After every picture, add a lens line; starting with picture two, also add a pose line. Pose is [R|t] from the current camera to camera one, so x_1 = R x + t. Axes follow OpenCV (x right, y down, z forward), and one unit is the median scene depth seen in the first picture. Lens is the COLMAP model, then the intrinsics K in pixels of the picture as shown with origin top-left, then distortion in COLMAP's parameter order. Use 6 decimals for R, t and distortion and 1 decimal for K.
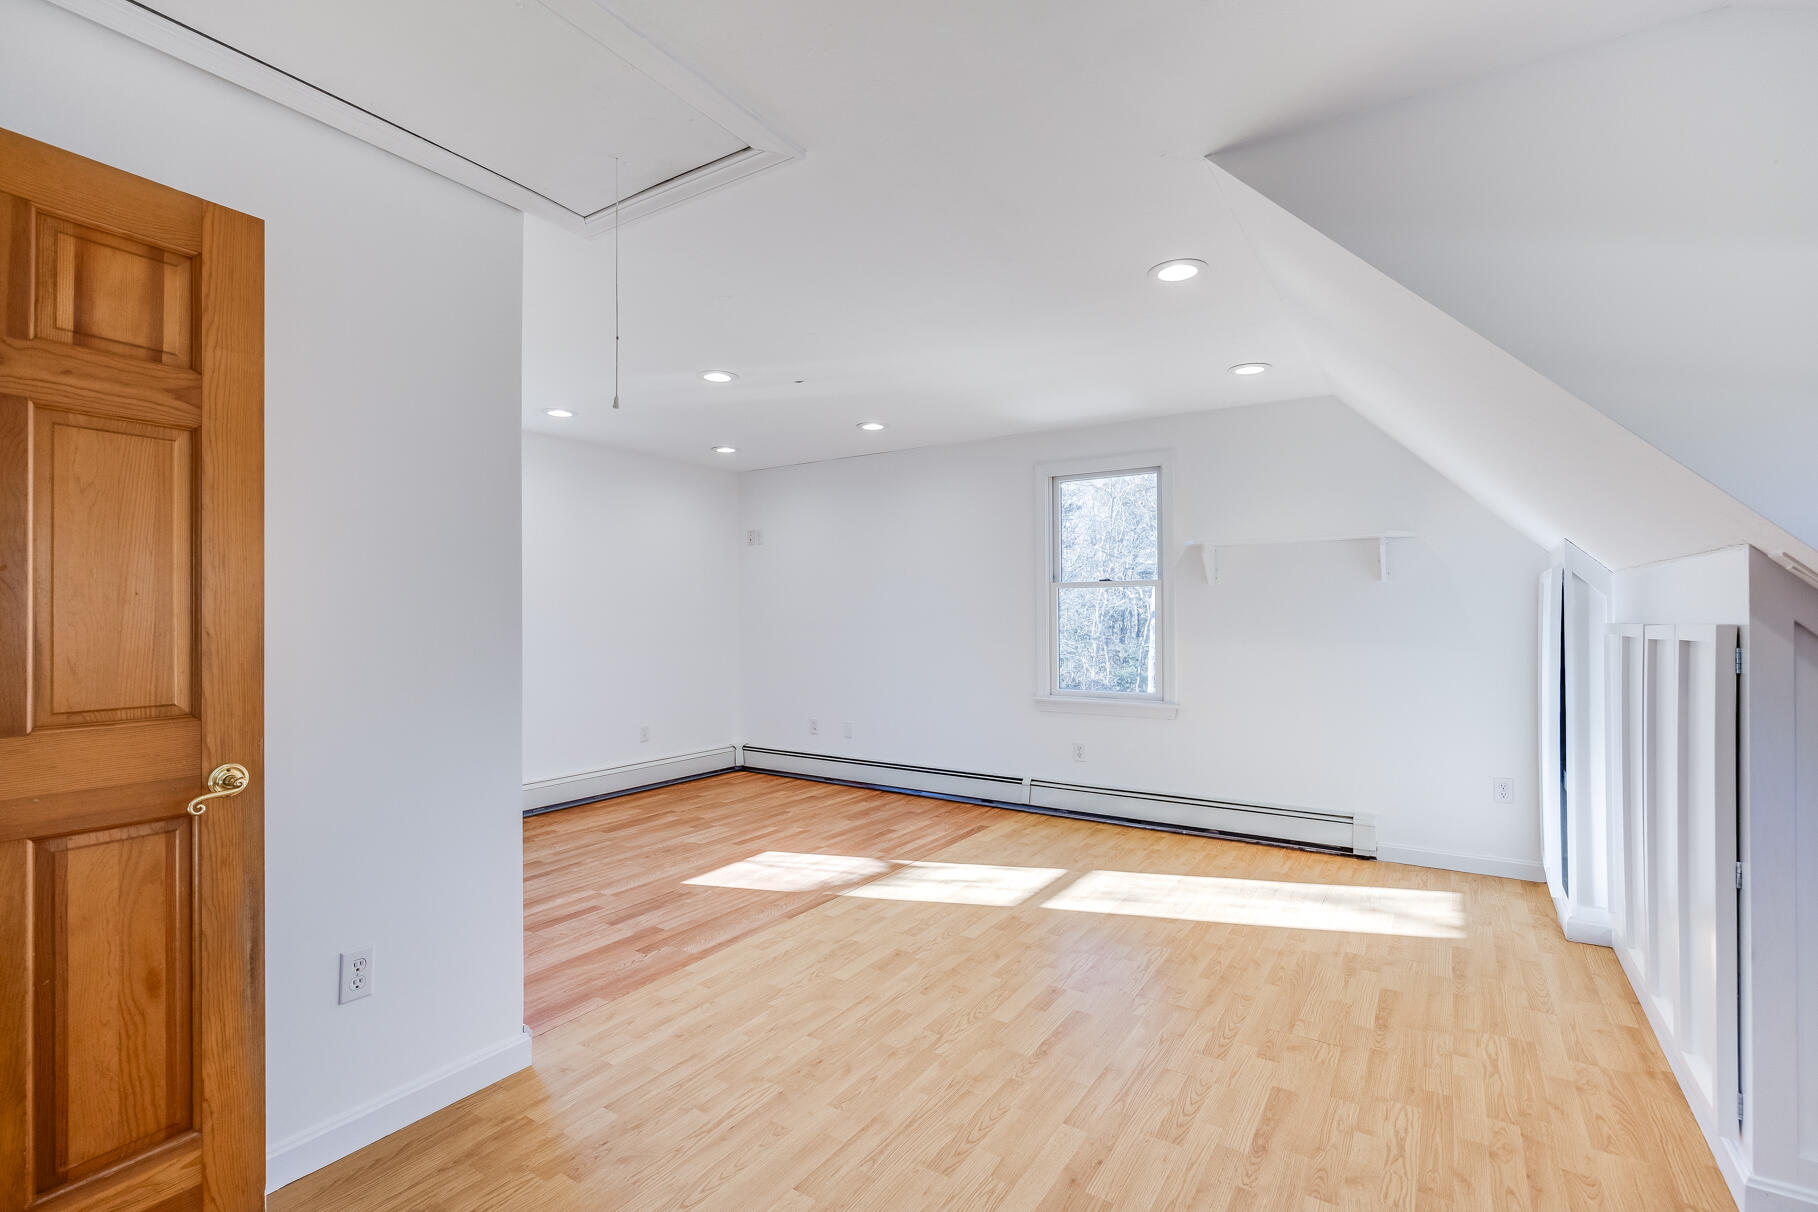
lens RADIAL K [[855.6, 0, 916.8], [0, 855.6, 616.6], [0, 0, 1]] dist [-0.004206, -0.000512]
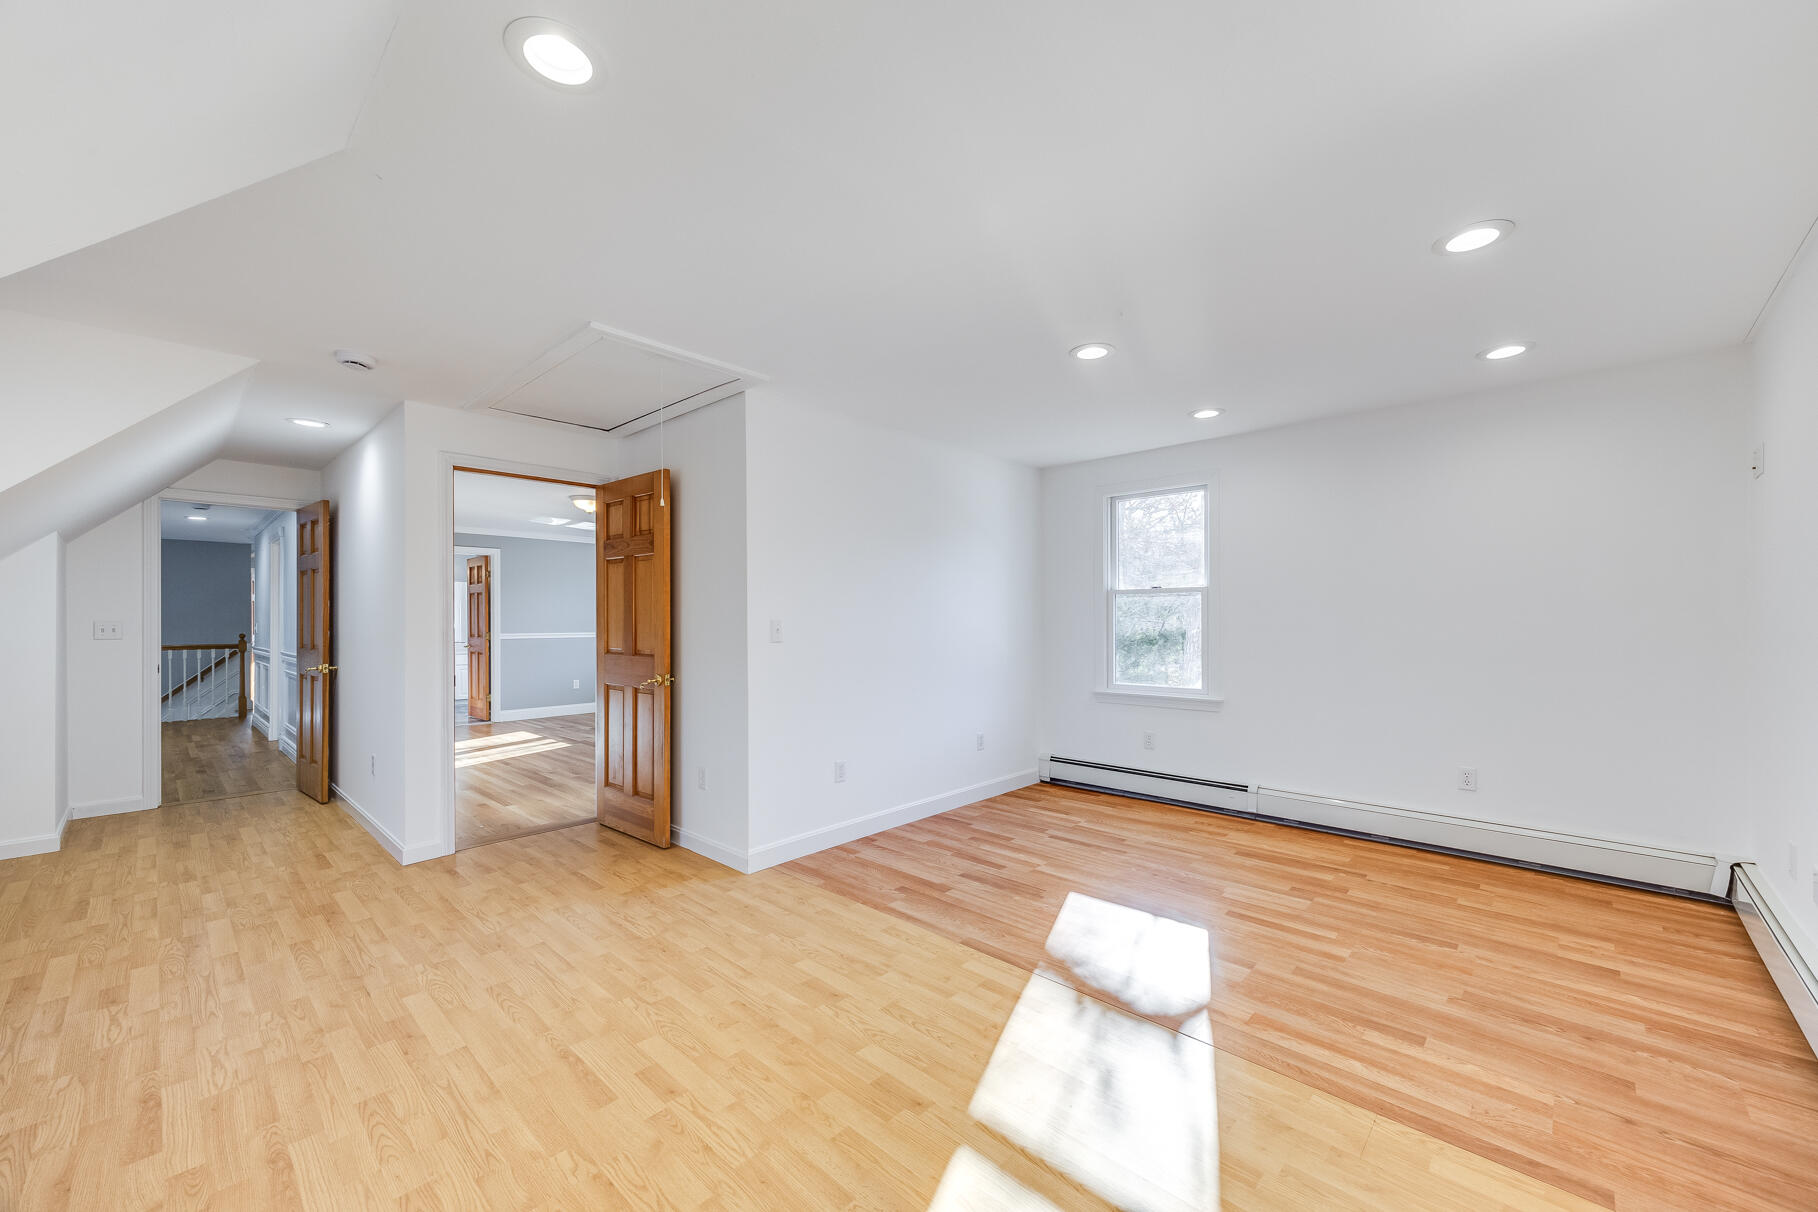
lens RADIAL K [[697.7, 0, 910.7], [0, 697.7, 601.1], [0, 0, 1]] dist [-0.001148, 0.000067]
pose [[-0.184621, -0.023477, -0.982529, 0.594856], [-0.002026, 0.999722, -0.023508, -0.005192], [0.982808, -0.002350, -0.184618, 1.034791]]
